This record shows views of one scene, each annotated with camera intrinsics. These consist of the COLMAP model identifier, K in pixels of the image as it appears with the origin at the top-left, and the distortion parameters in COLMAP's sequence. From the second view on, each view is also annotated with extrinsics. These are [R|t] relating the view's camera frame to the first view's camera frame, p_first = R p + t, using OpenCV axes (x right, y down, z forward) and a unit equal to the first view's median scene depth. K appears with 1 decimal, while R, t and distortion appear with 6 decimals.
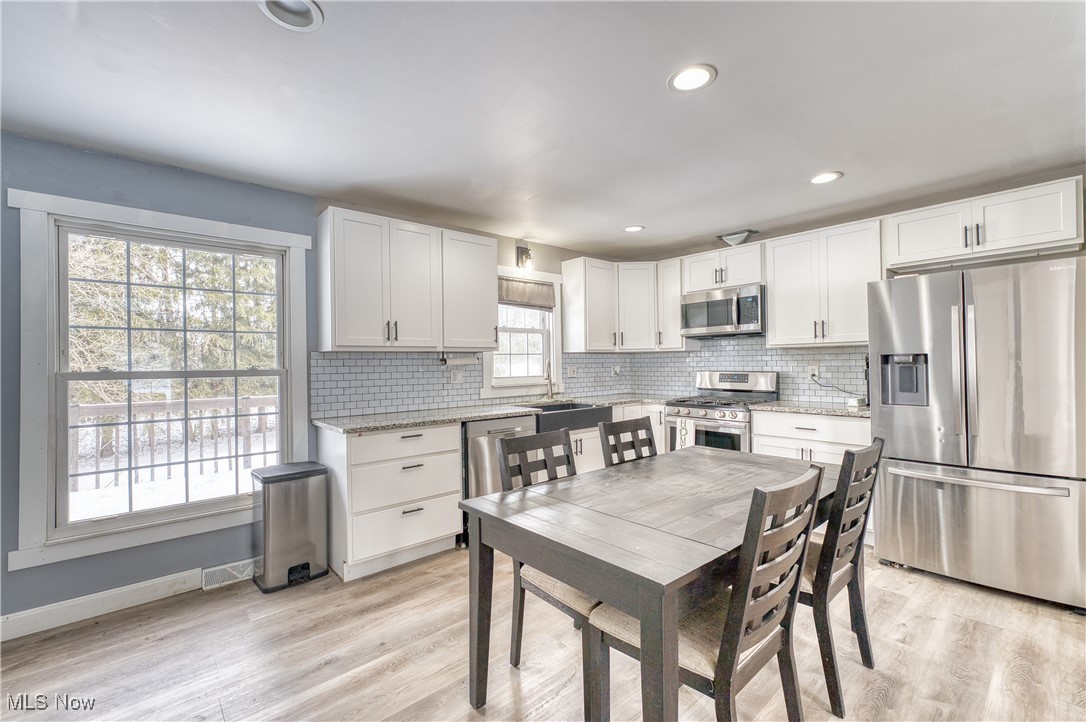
lens RADIAL K [[463.3, 0, 544.0], [0, 463.3, 361.8], [0, 0, 1]] dist [-0.000390, 0.000277]
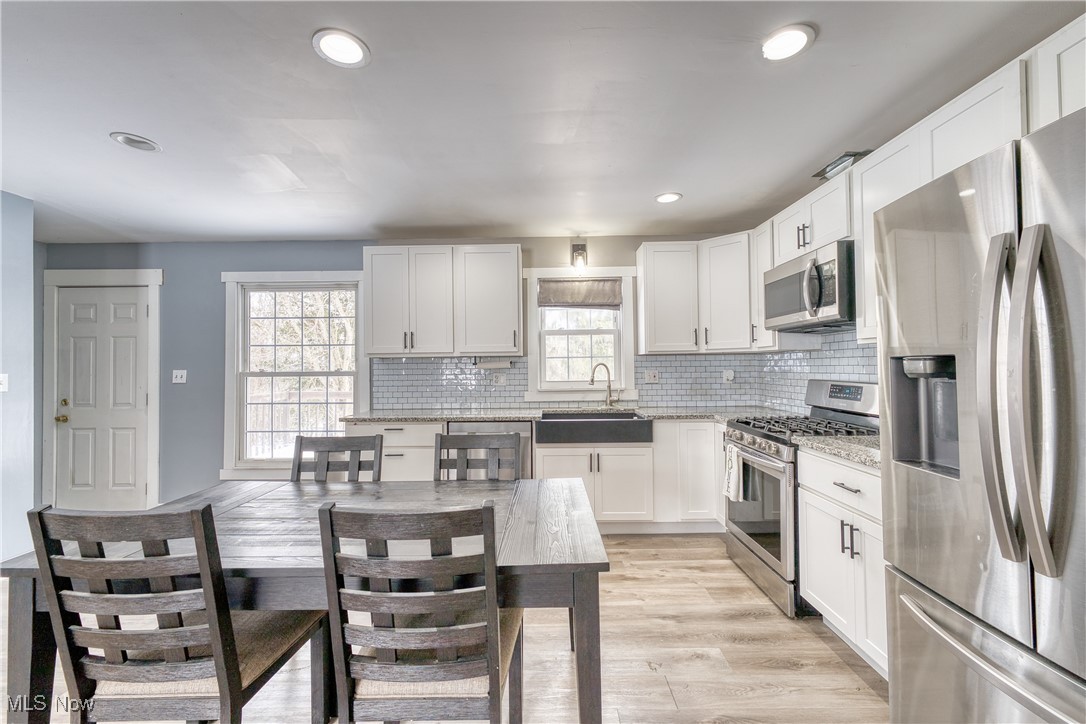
lens RADIAL K [[444.8, 0, 544.6], [0, 444.8, 361.3], [0, 0, 1]] dist [-0.000758, 0.001228]
pose [[0.747718, -0.001857, -0.664014, 0.609604], [0.002135, 0.999998, -0.000393, -0.009525], [0.664013, -0.001124, 0.747720, 0.329005]]
